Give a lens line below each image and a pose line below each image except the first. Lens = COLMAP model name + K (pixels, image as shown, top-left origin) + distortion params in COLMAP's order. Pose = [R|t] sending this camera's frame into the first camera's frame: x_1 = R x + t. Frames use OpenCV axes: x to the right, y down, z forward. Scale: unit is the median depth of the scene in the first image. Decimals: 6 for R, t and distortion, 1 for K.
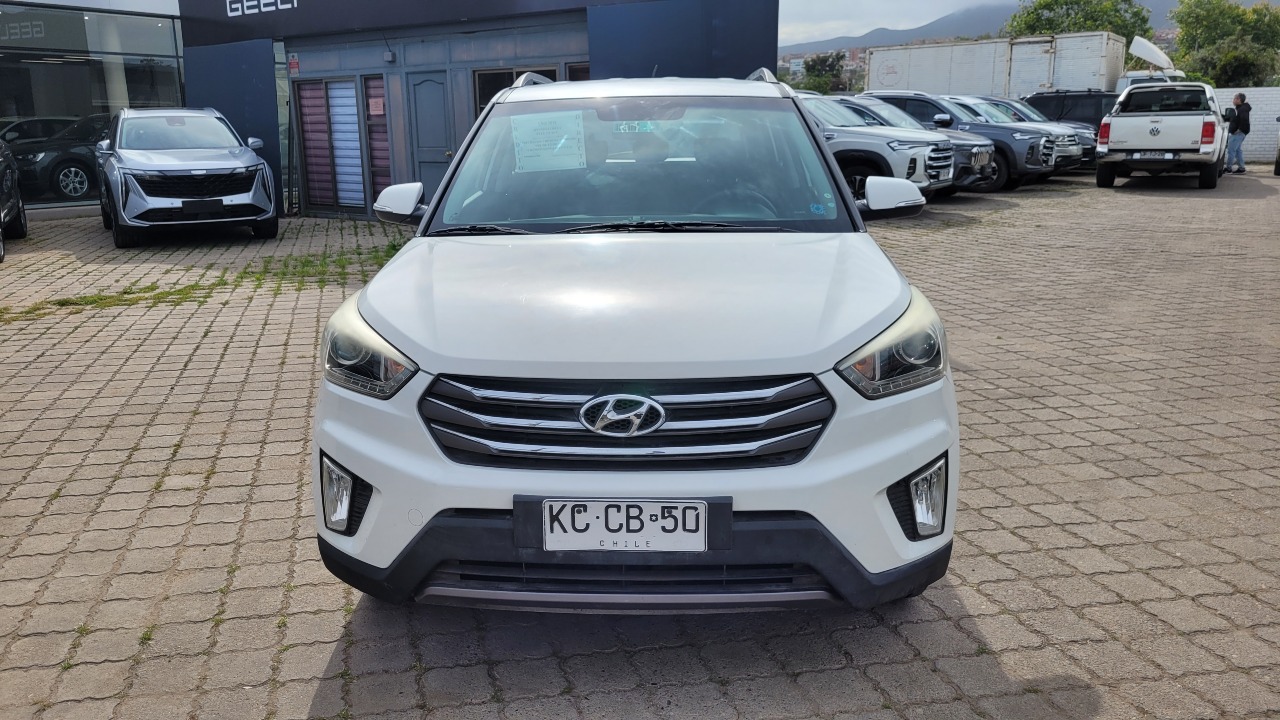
lens RADIAL K [[978.4, 0, 629.4], [0, 978.4, 356.9], [0, 0, 1]] dist [0.051959, -0.050422]
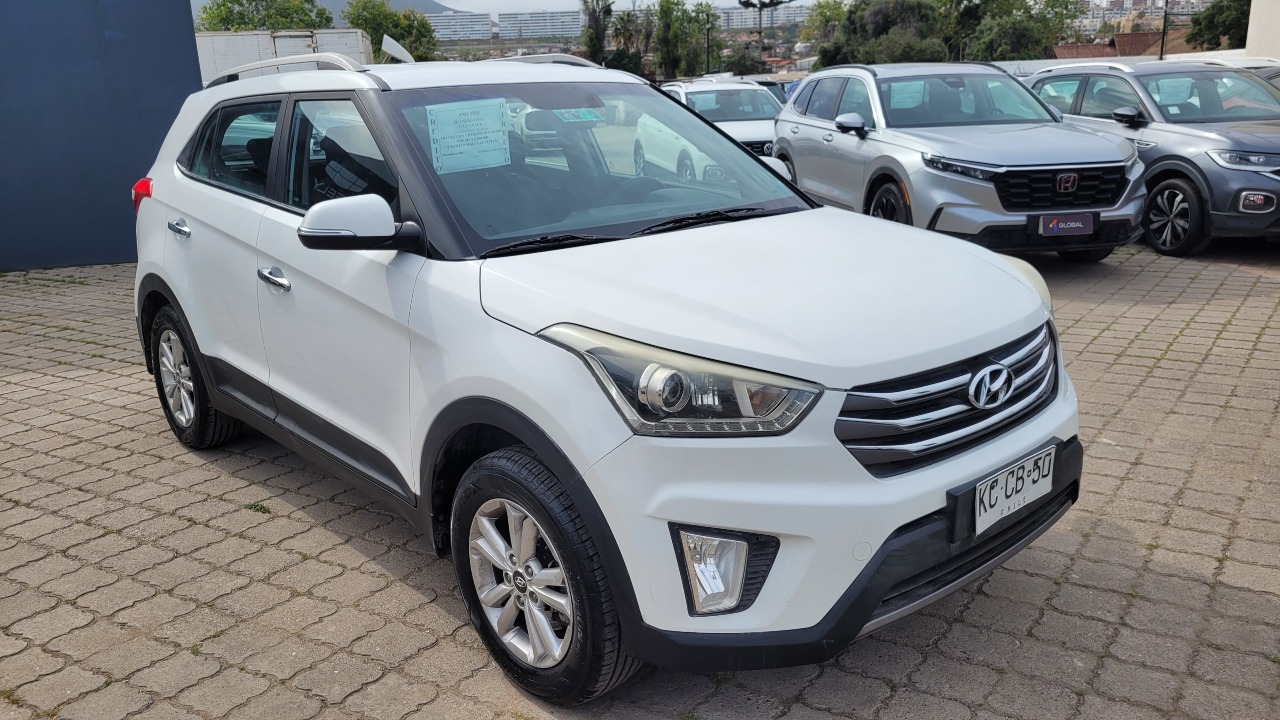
lens RADIAL K [[965.0, 0, 643.6], [0, 965.0, 332.9], [0, 0, 1]] dist [0.011571, 0.003089]
pose [[0.714393, -0.172337, 0.678191, -0.914046], [0.179603, 0.981888, 0.060321, -0.119118], [-0.676303, 0.078712, 0.732406, 0.470867]]
